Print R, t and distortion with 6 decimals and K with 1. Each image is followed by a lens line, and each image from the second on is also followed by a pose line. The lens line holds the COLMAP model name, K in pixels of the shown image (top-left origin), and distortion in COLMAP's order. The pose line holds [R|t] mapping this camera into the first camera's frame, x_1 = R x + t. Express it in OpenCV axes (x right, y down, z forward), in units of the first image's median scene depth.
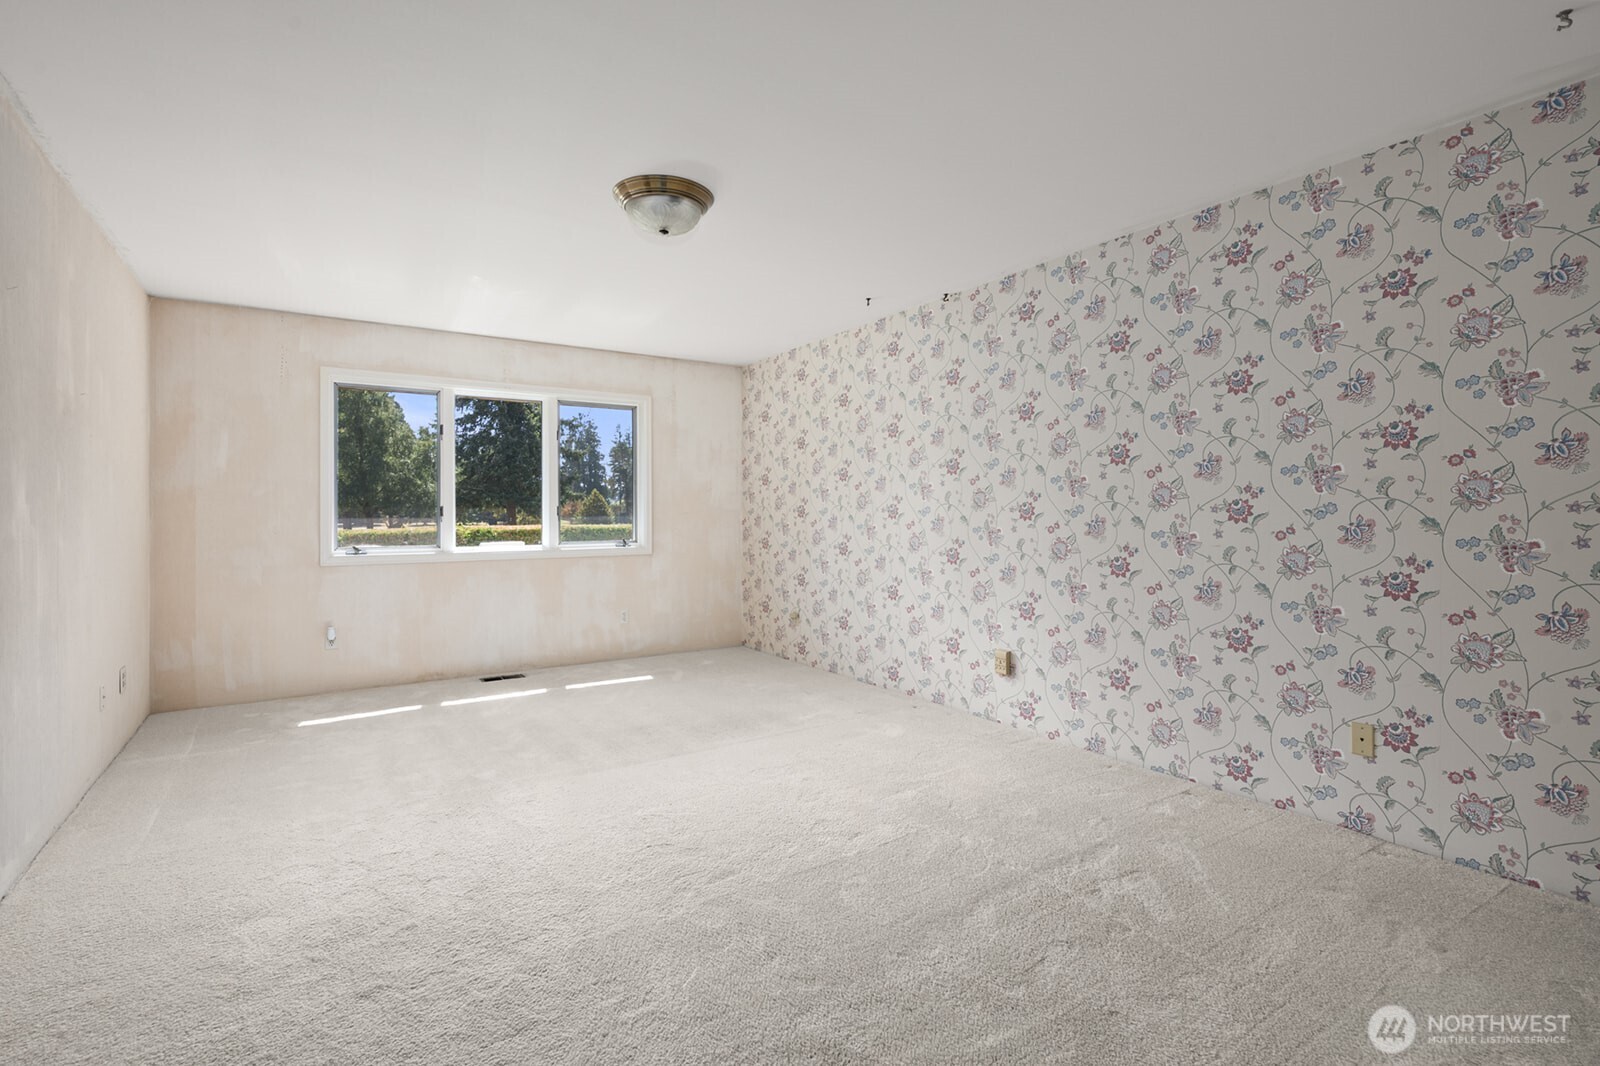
lens RADIAL K [[781.5, 0, 800.0], [0, 781.5, 533.0], [0, 0, 1]] dist [0.000573, 0.000098]
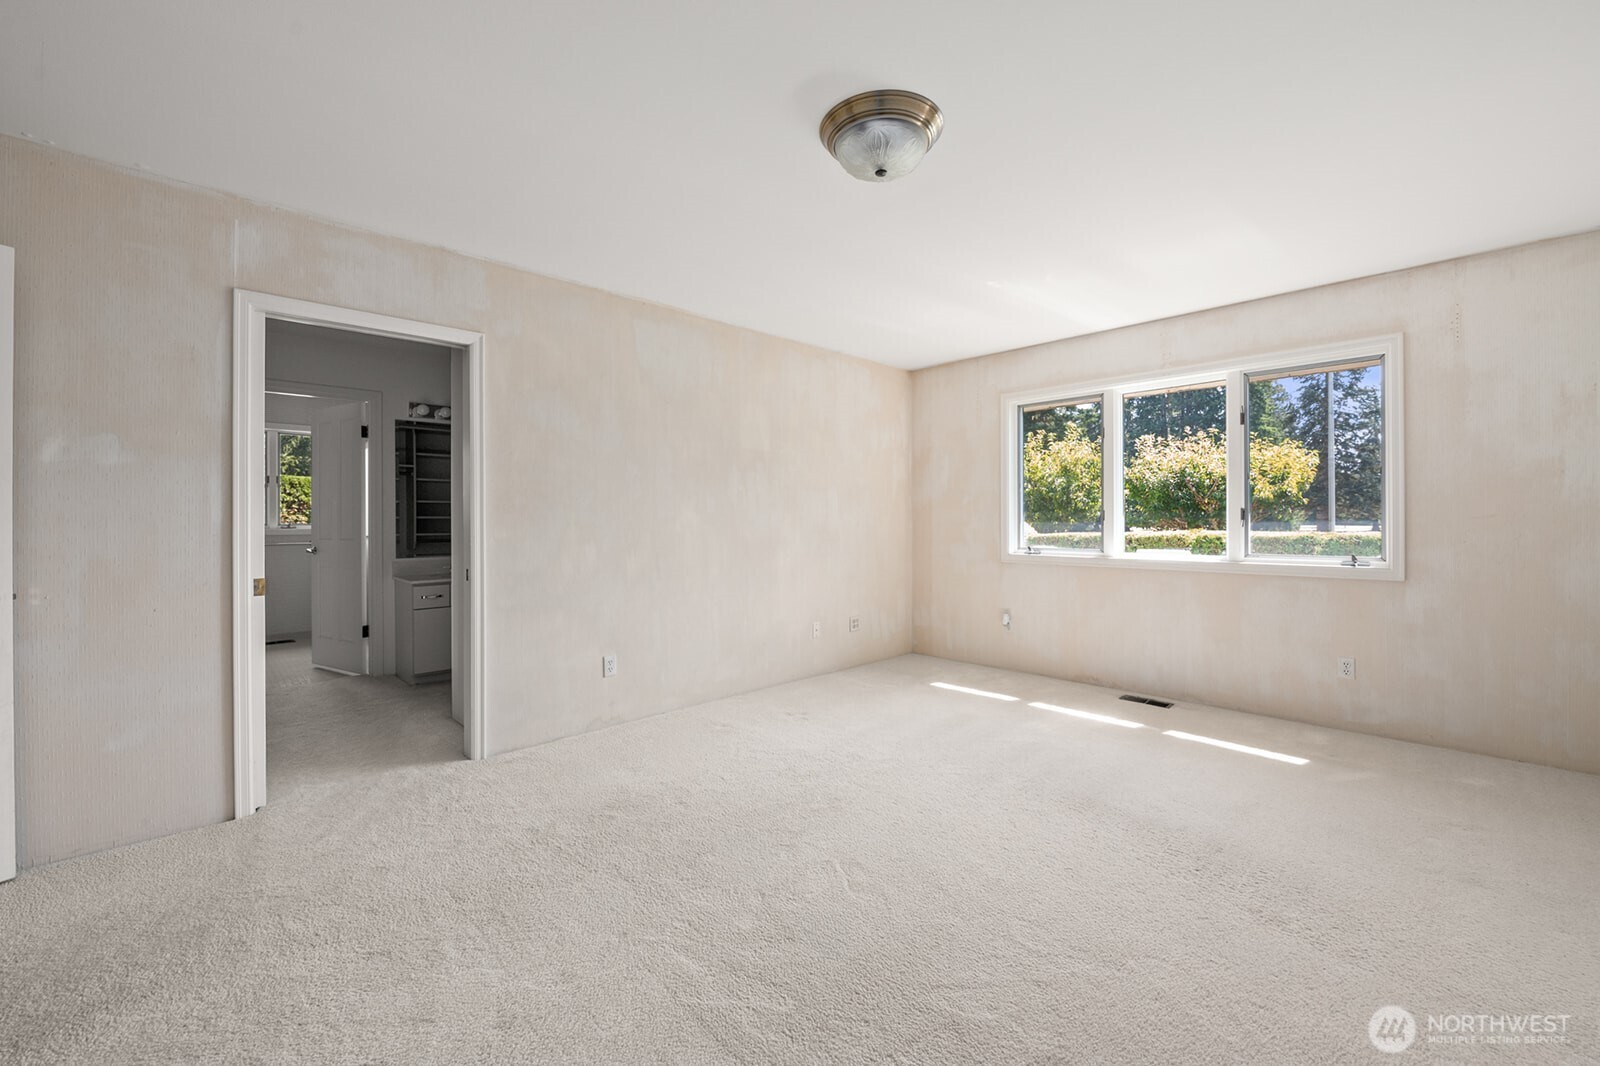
lens RADIAL K [[652.0, 0, 800.8], [0, 652.0, 520.7], [0, 0, 1]] dist [-0.001156, -0.000274]
pose [[0.157413, 0.003742, -0.987526, 0.290935], [-0.022699, 0.999742, 0.000170, -0.011975], [0.987272, 0.022389, 0.157458, 0.489927]]
